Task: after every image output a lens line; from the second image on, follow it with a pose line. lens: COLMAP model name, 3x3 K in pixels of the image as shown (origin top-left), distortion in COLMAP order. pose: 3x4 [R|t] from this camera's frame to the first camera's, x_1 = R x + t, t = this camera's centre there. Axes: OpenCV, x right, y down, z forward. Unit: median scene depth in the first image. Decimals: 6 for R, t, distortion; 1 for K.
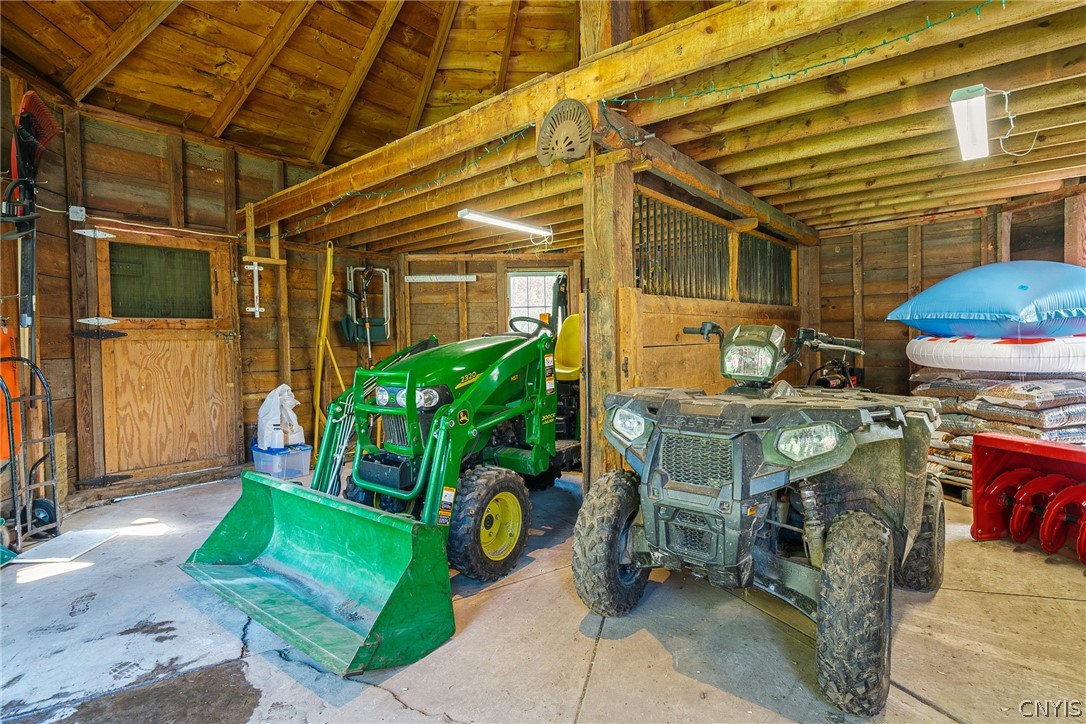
lens RADIAL K [[556.3, 0, 543.0], [0, 556.3, 362.0], [0, 0, 1]] dist [0.008467, -0.000145]
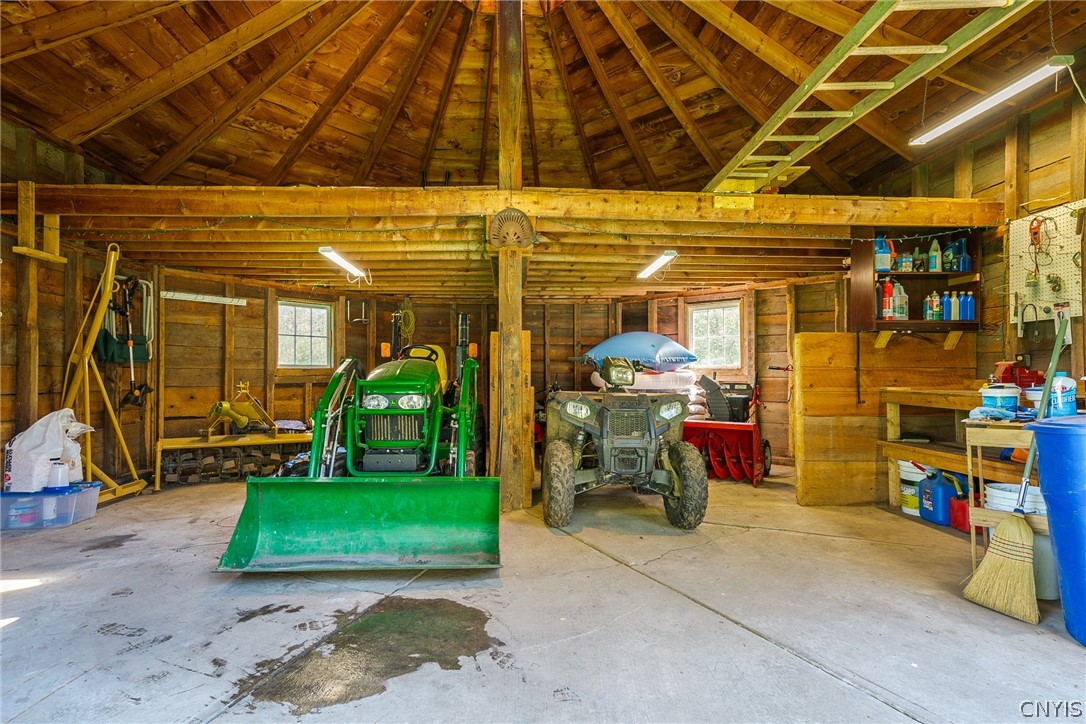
lens RADIAL K [[539.4, 0, 541.2], [0, 539.4, 378.7], [0, 0, 1]] dist [0.058680, 0.000371]
pose [[0.732462, 0.016612, 0.680605, -0.612910], [0.012409, 0.999210, -0.037743, 0.042297], [-0.680695, 0.036091, 0.731677, -0.098455]]
